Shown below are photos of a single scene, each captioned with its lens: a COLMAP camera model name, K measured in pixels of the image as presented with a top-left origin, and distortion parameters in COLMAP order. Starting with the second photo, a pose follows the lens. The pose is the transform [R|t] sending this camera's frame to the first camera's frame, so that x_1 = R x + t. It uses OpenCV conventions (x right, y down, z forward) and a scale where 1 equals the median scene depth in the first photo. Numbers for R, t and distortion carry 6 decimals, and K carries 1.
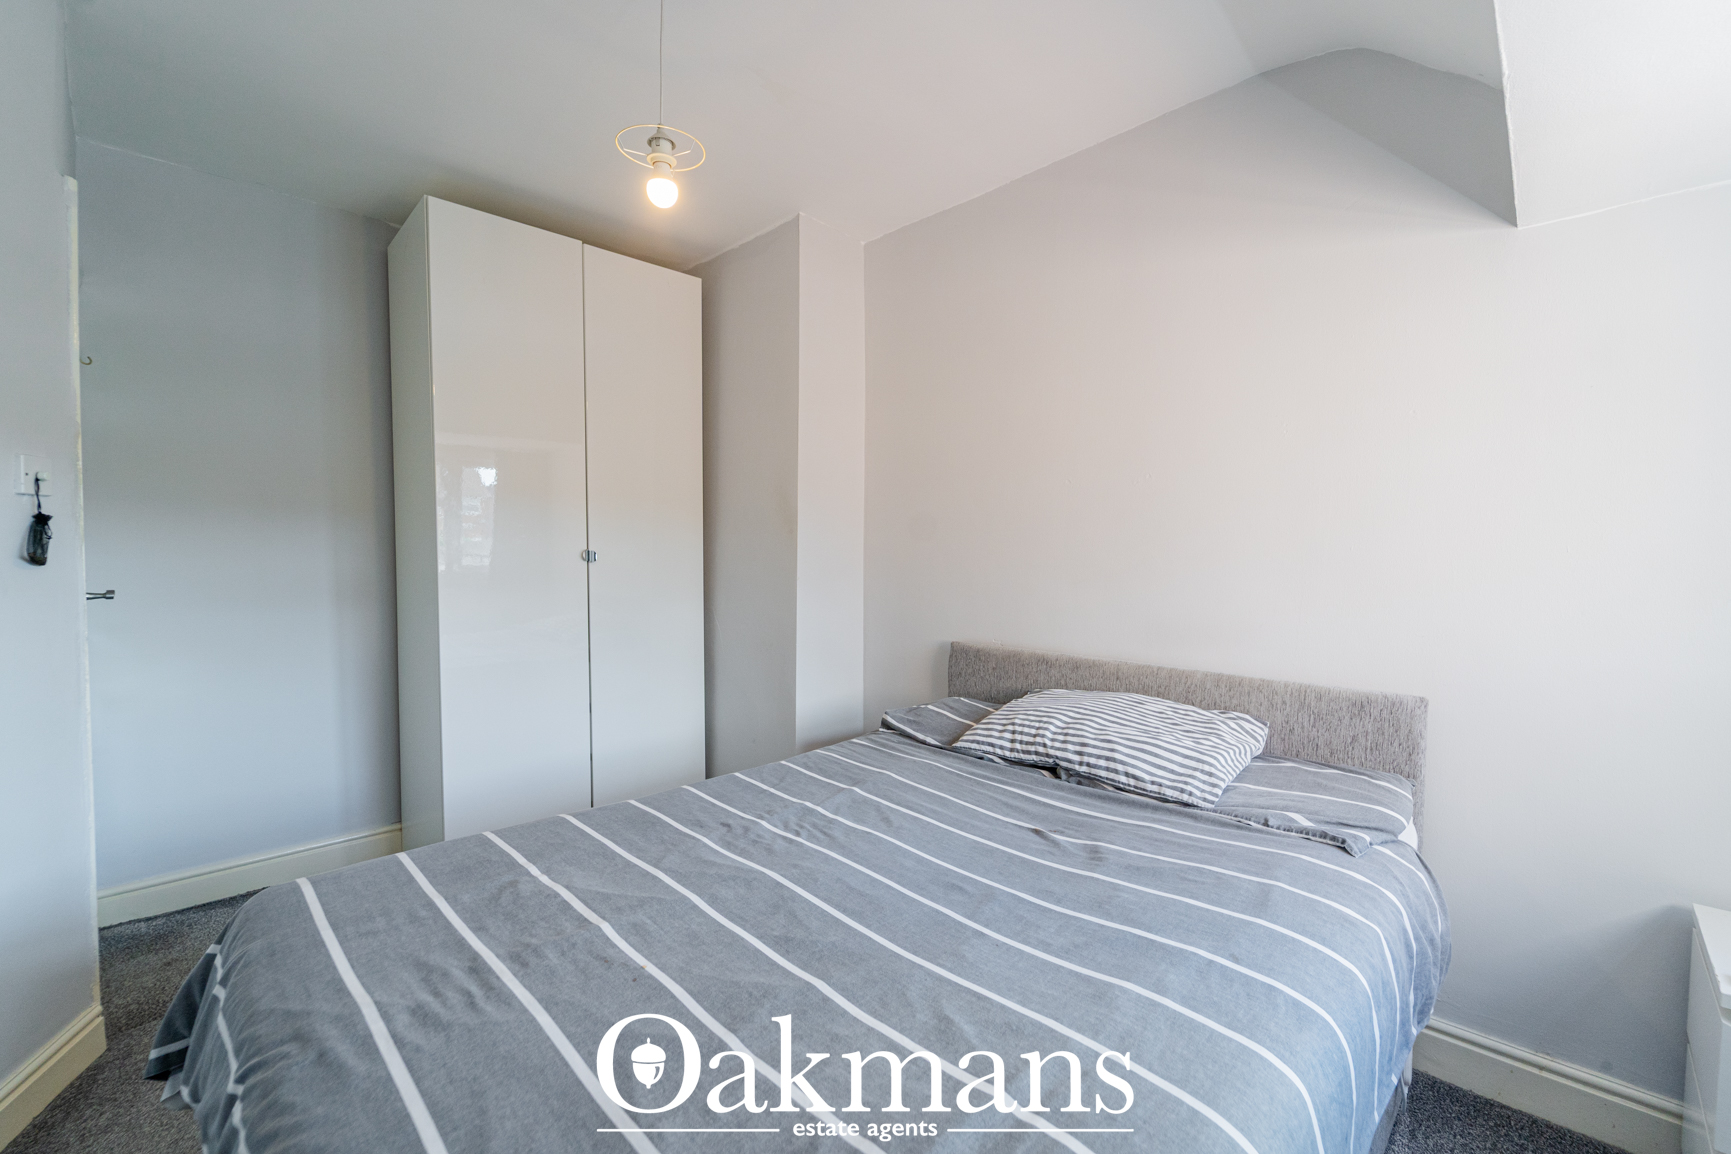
lens RADIAL K [[712.5, 0, 878.0], [0, 712.5, 582.4], [0, 0, 1]] dist [0.003155, -0.000134]
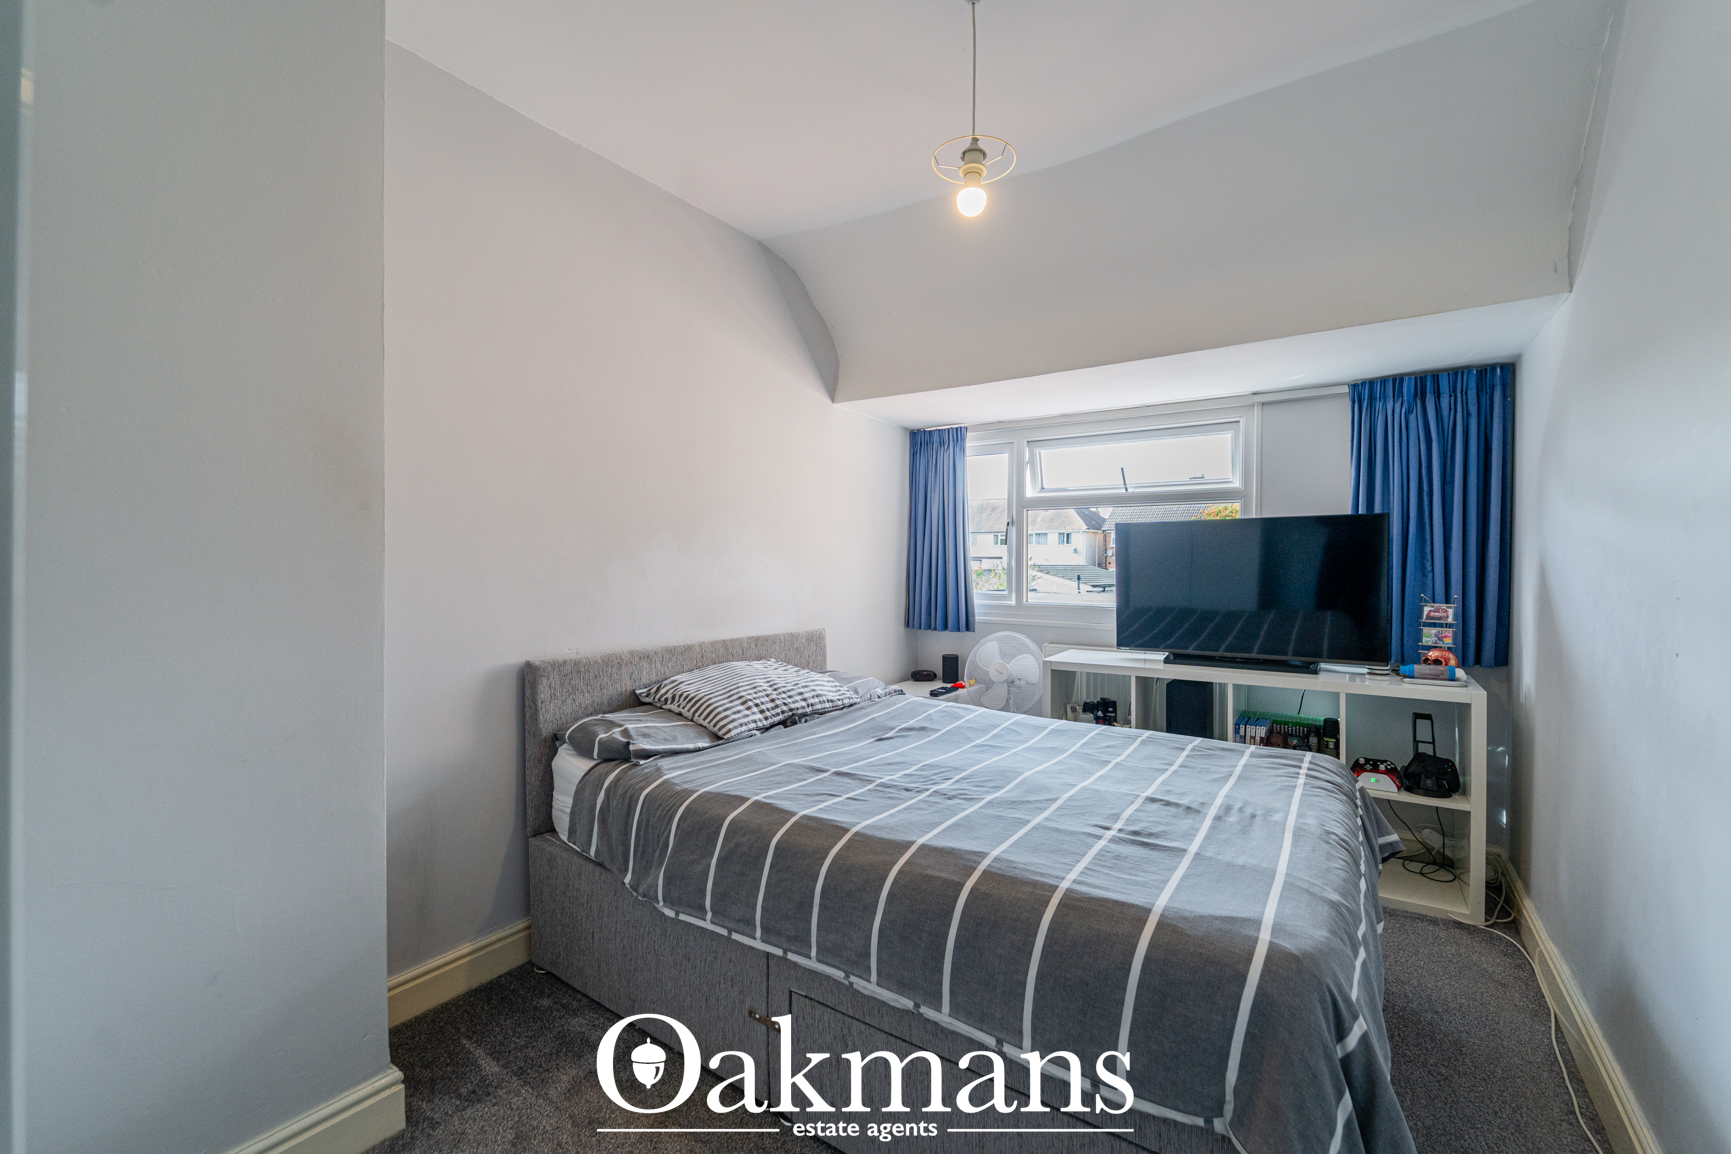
lens RADIAL K [[712.5, 0, 878.4], [0, 712.5, 566.1], [0, 0, 1]] dist [0.003155, -0.000134]
pose [[-0.175512, -0.007652, 0.984448, -1.017324], [0.035146, 0.999284, 0.014034, -0.025638], [-0.983850, 0.037063, -0.175117, 1.035799]]
